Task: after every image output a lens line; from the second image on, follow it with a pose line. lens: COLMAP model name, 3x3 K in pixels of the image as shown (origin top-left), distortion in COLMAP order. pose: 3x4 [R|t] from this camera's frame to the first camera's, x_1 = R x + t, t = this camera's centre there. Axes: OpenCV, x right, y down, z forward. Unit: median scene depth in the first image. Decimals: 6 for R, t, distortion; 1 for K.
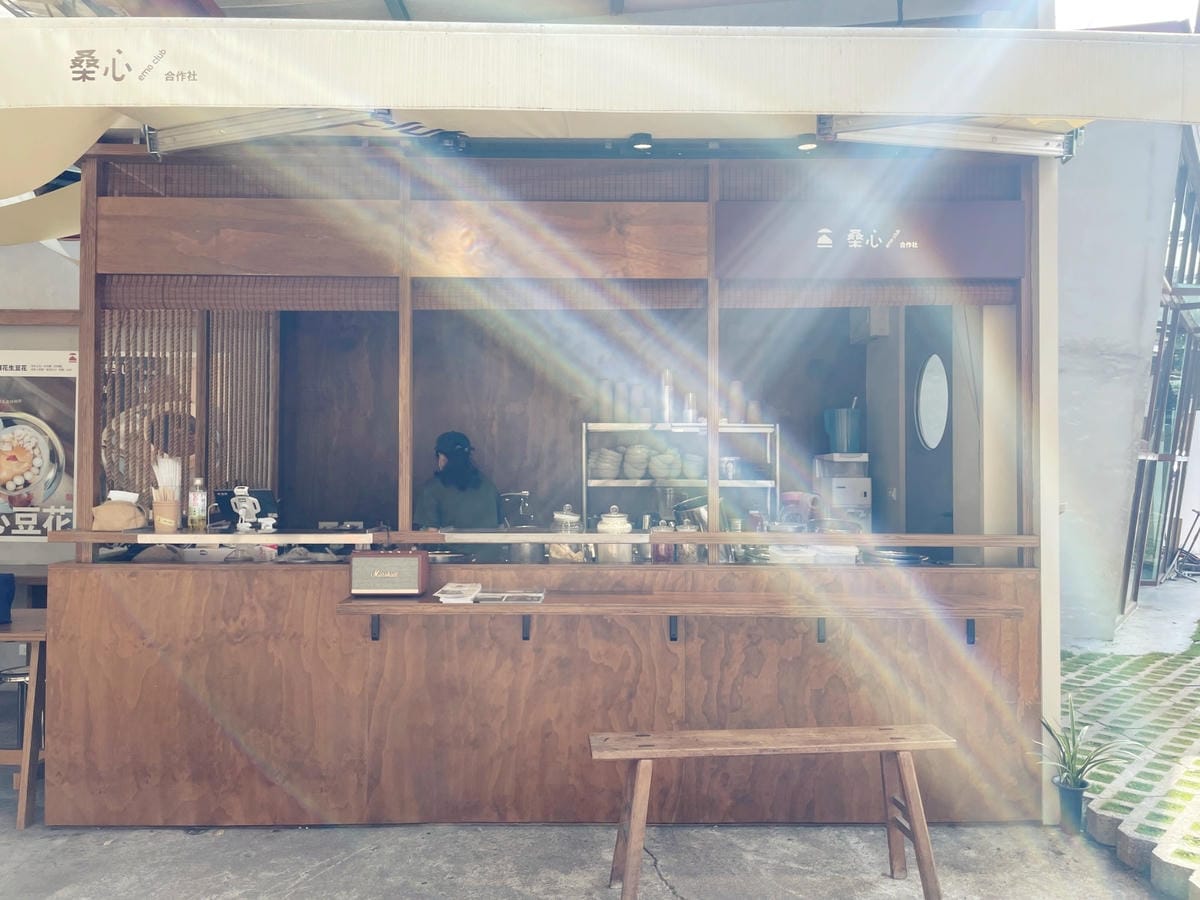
lens RADIAL K [[909.4, 0, 601.7], [0, 909.4, 441.6], [0, 0, 1]] dist [0.084741, -0.118240]
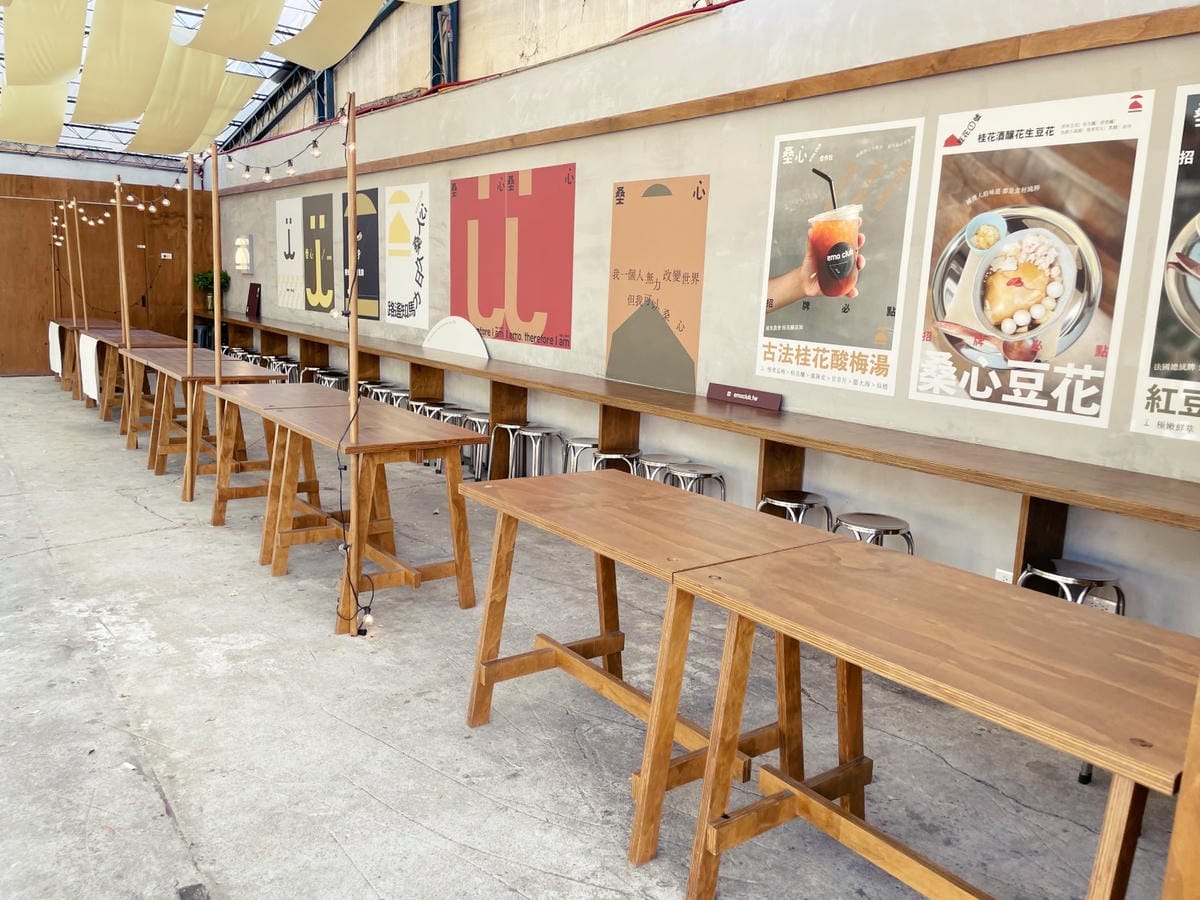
lens RADIAL K [[913.8, 0, 600.0], [0, 913.8, 450.0], [0, 0, 1]] dist [0.079565, -0.106250]
pose [[0.595521, 0.163326, -0.786562, -0.290628], [-0.020530, 0.981889, 0.188342, 0.017287], [0.803077, -0.096013, 0.588088, 0.387054]]
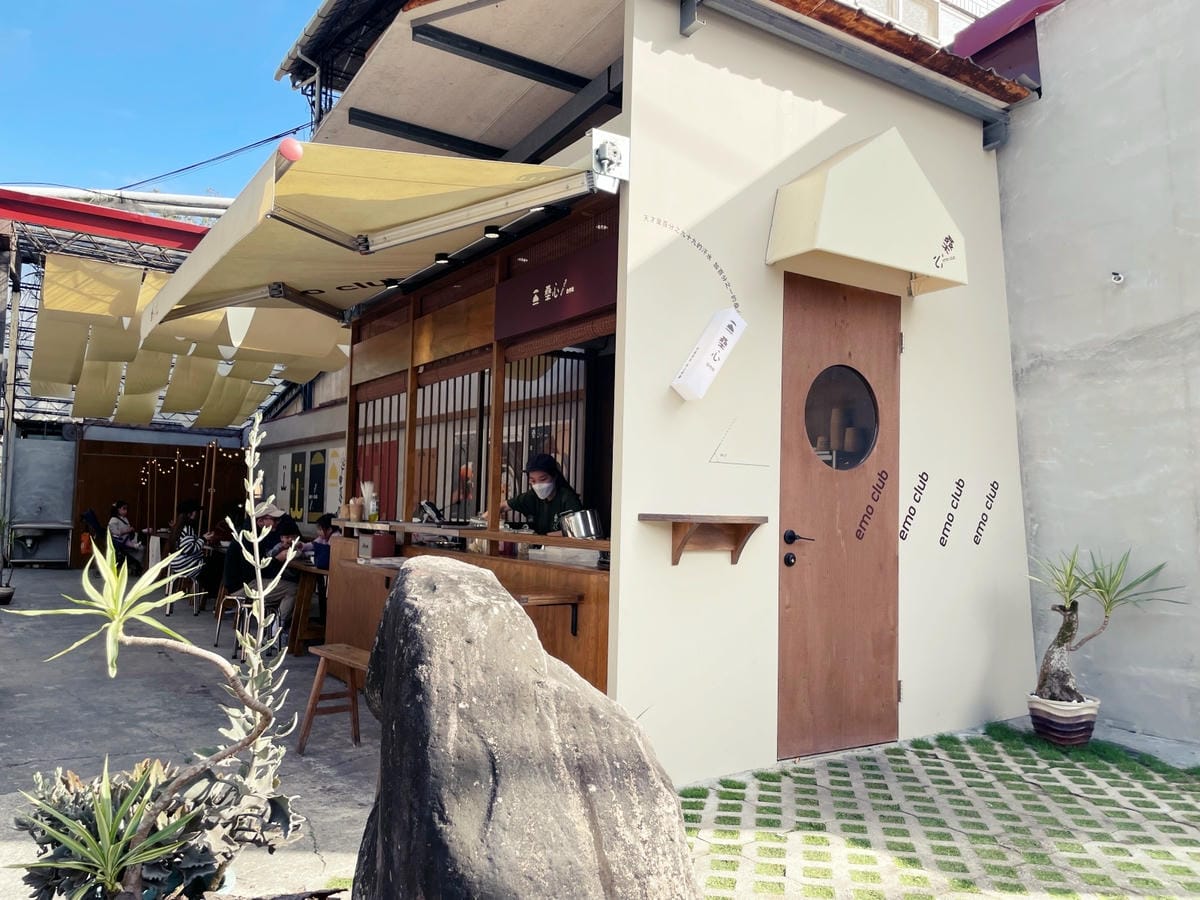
lens RADIAL K [[913.8, 0, 600.0], [0, 913.8, 450.0], [0, 0, 1]] dist [0.079565, -0.106250]
pose [[0.544432, -0.044895, -0.837603, 0.846388], [-0.005872, 0.998338, -0.057327, 0.036107], [0.838784, 0.036129, 0.543264, 0.257820]]
